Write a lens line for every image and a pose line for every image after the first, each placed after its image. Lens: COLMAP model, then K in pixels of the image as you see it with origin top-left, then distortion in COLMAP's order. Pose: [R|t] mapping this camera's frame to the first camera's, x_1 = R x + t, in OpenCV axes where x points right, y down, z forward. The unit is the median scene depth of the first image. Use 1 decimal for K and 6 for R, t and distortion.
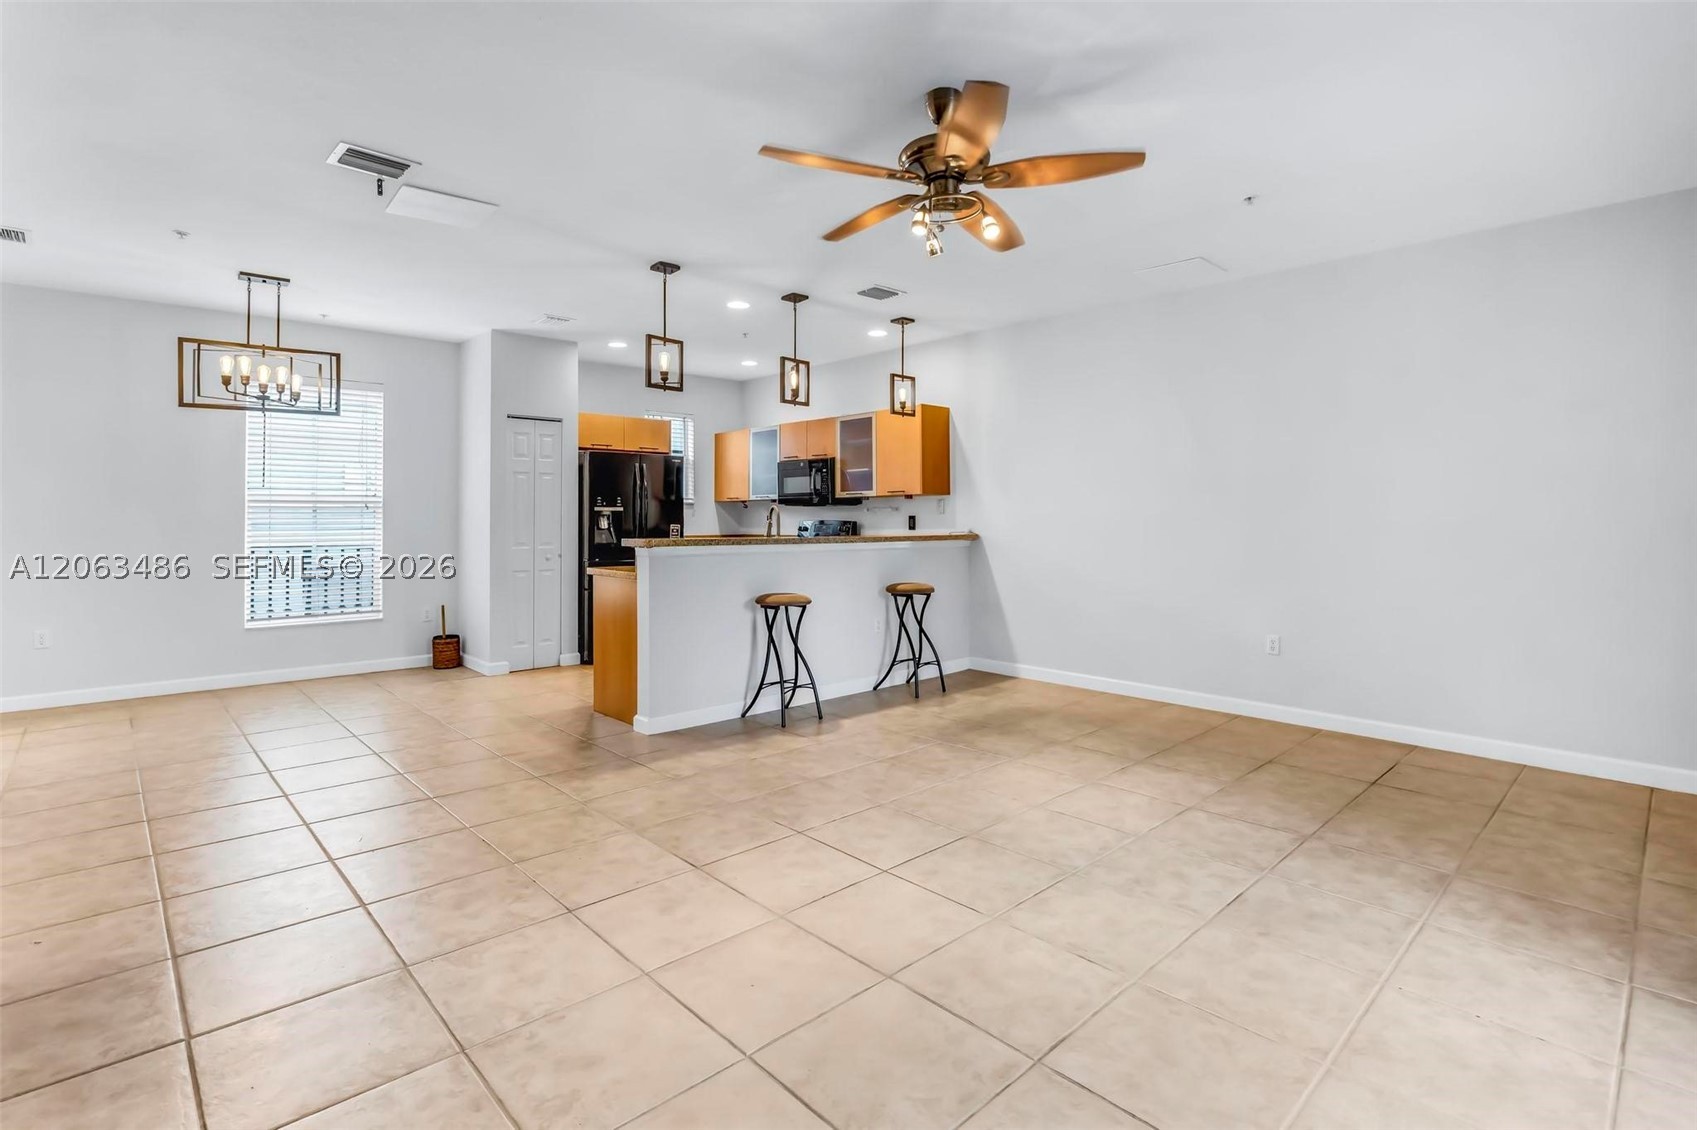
lens RADIAL K [[811.4, 0, 849.4], [0, 811.4, 535.2], [0, 0, 1]] dist [0.006797, 0.001827]
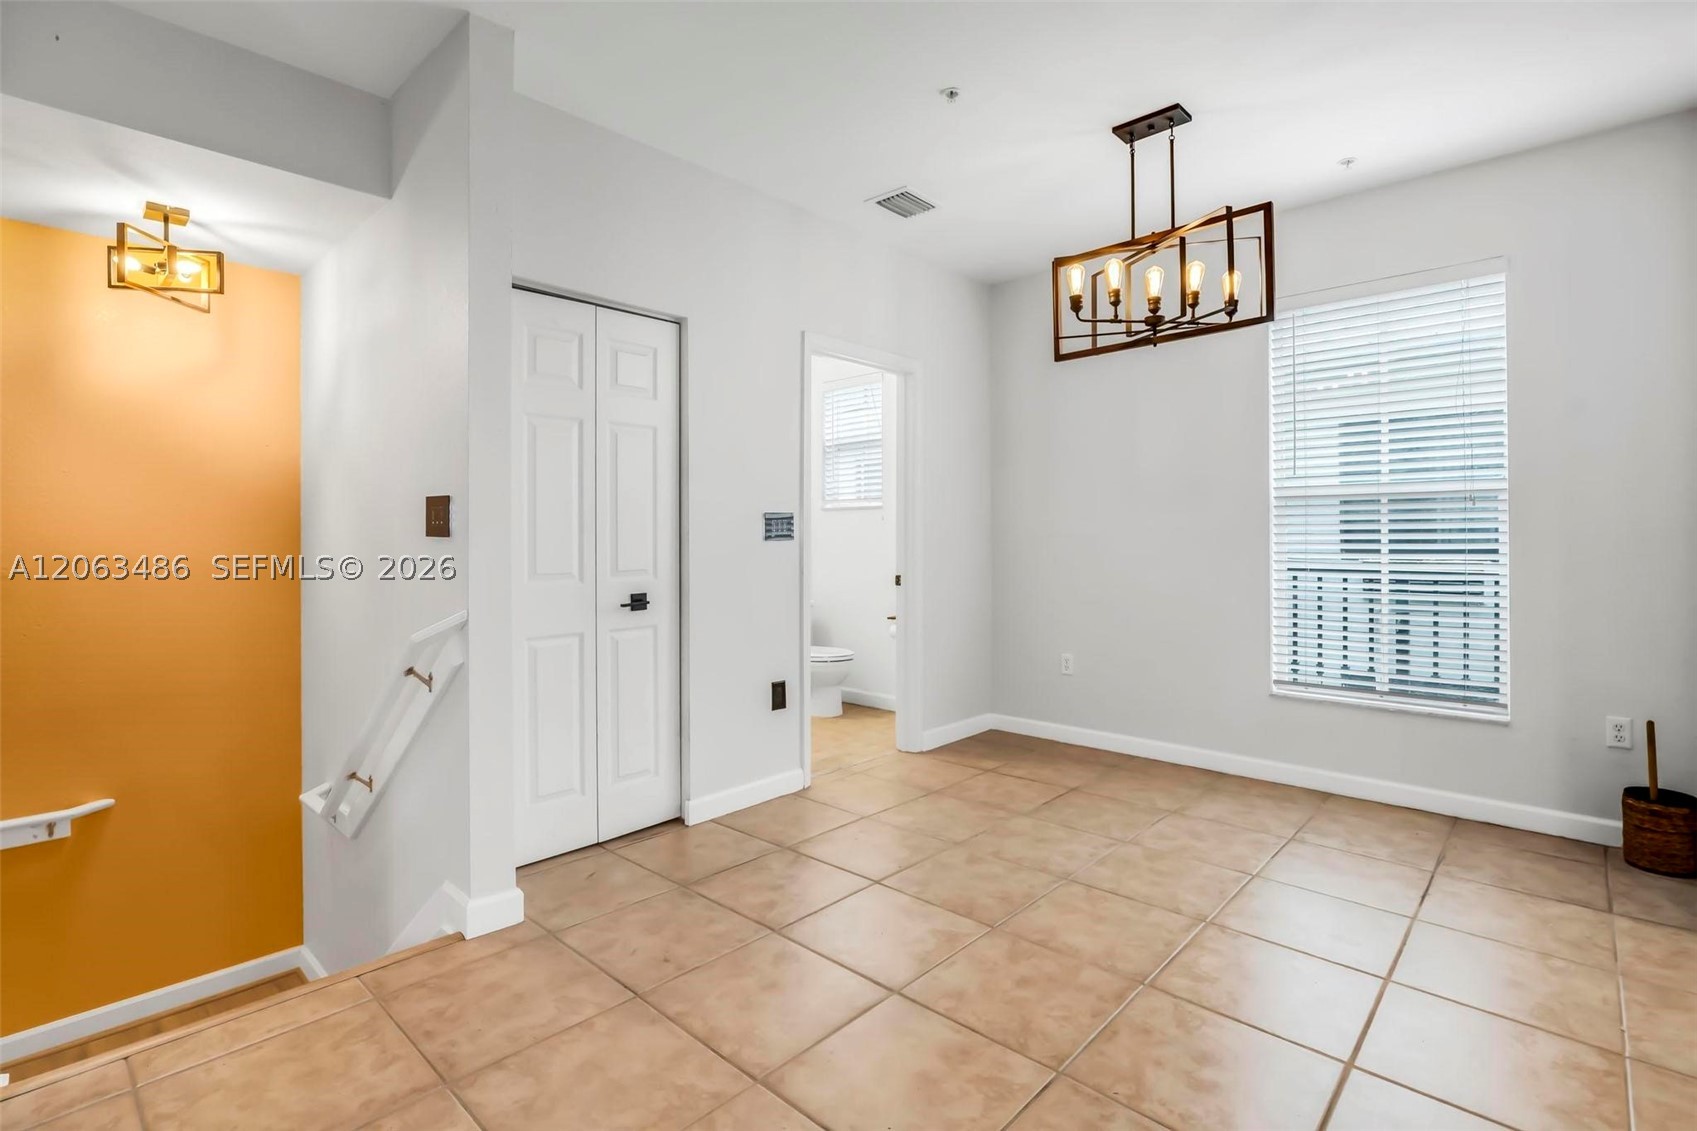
lens RADIAL K [[811.4, 0, 849.4], [0, 811.4, 535.7], [0, 0, 1]] dist [0.006797, 0.001827]
pose [[0.087287, -0.009711, -0.996136, -0.130740], [-0.016336, 0.999804, -0.011179, 0.000797], [0.996049, 0.017249, 0.087112, 0.674279]]
